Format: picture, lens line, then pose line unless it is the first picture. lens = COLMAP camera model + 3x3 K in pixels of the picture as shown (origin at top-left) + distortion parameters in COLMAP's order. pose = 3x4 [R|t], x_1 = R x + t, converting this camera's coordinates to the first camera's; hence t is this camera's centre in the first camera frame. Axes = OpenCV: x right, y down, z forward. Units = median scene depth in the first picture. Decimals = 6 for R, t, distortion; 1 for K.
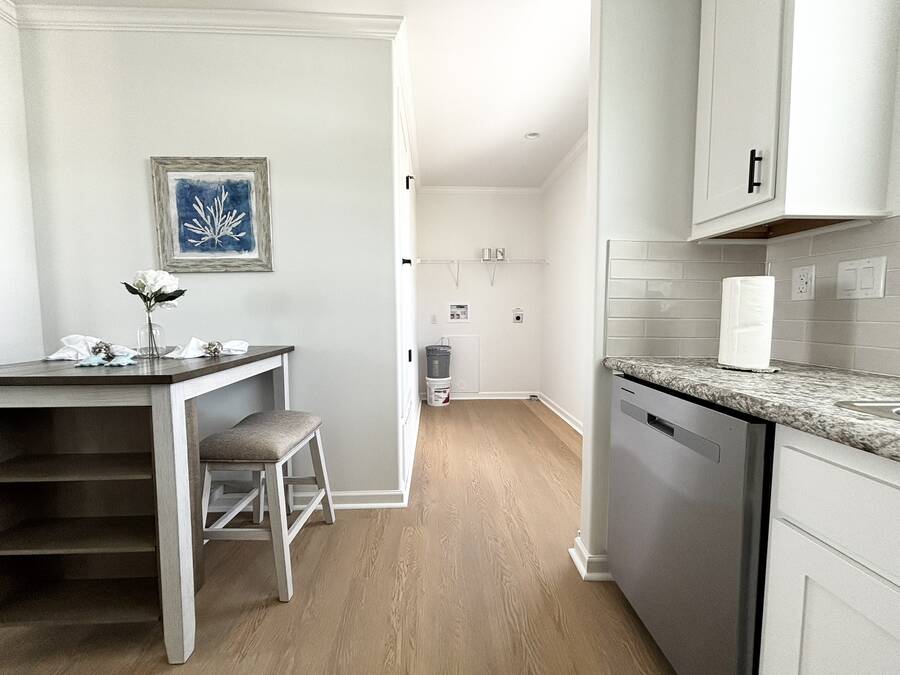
lens RADIAL K [[361.7, 0, 450.0], [0, 361.7, 337.5], [0, 0, 1]] dist [-0.001918, 0.000146]
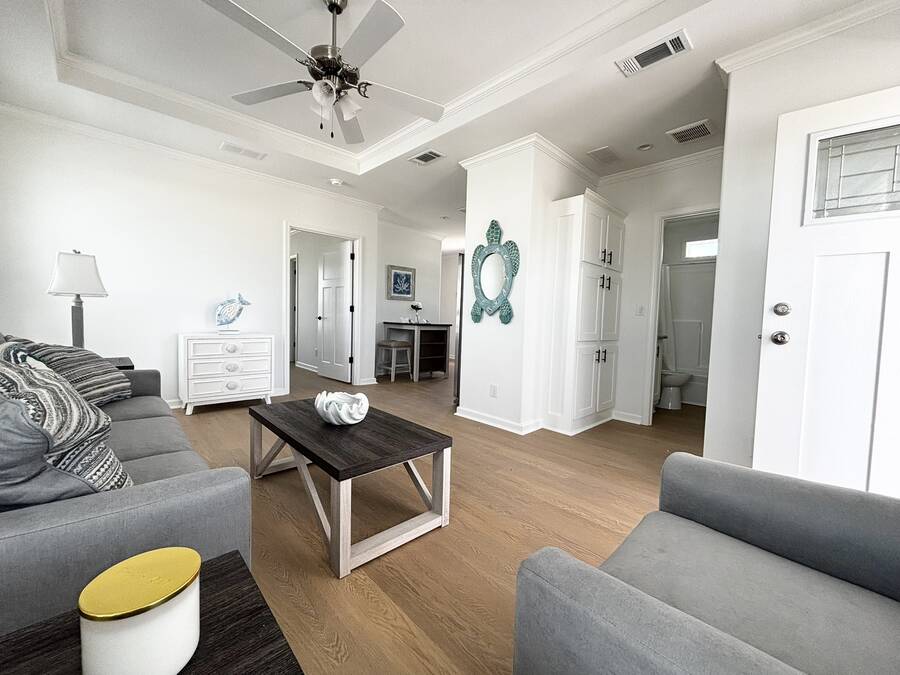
lens RADIAL K [[361.7, 0, 450.0], [0, 361.7, 337.5], [0, 0, 1]] dist [-0.001918, 0.000146]
pose [[0.735808, -0.006667, 0.677158, -2.607170], [0.008402, 0.999964, 0.000715, 0.166405], [-0.677138, 0.005164, 0.735837, -1.776497]]
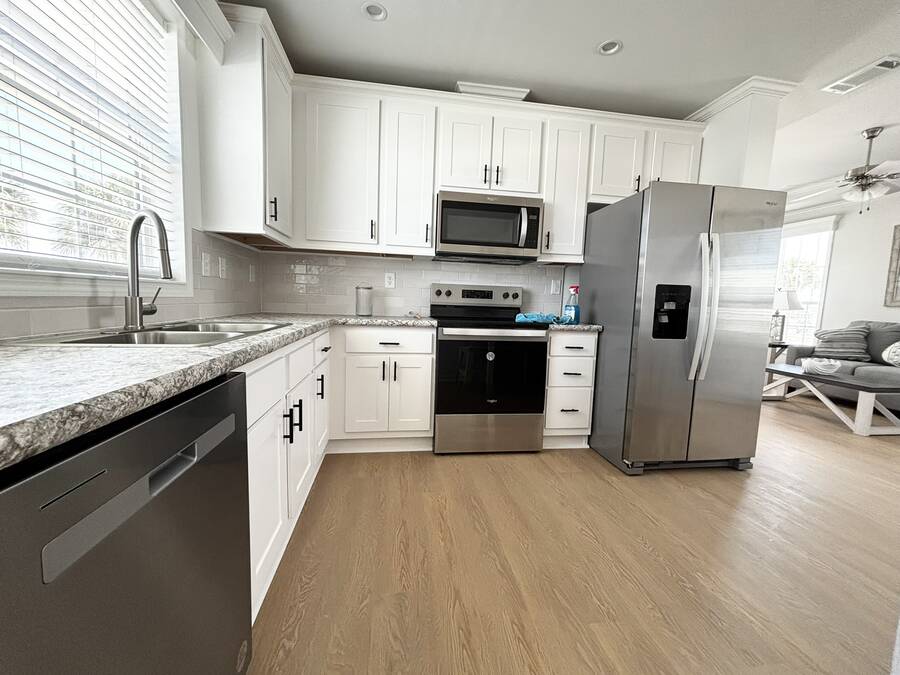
lens RADIAL K [[361.7, 0, 450.0], [0, 361.7, 337.5], [0, 0, 1]] dist [-0.001918, 0.000146]
pose [[-0.991016, -0.018195, -0.132502, 0.090245], [-0.040482, 0.985039, 0.167511, -0.028390], [0.127472, 0.171370, -0.976925, 0.813011]]
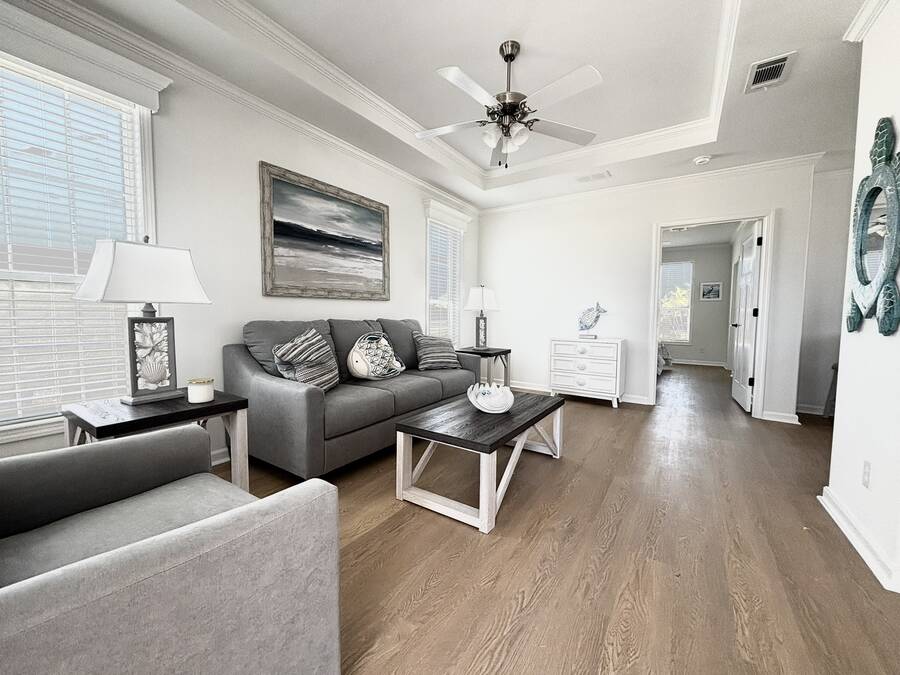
lens RADIAL K [[361.7, 0, 450.0], [0, 361.7, 337.5], [0, 0, 1]] dist [-0.001918, 0.000146]
pose [[0.824469, 0.053542, -0.563369, -1.572732], [-0.056487, 0.998329, 0.012215, 0.156494], [0.563081, 0.021752, 0.826115, -1.888291]]
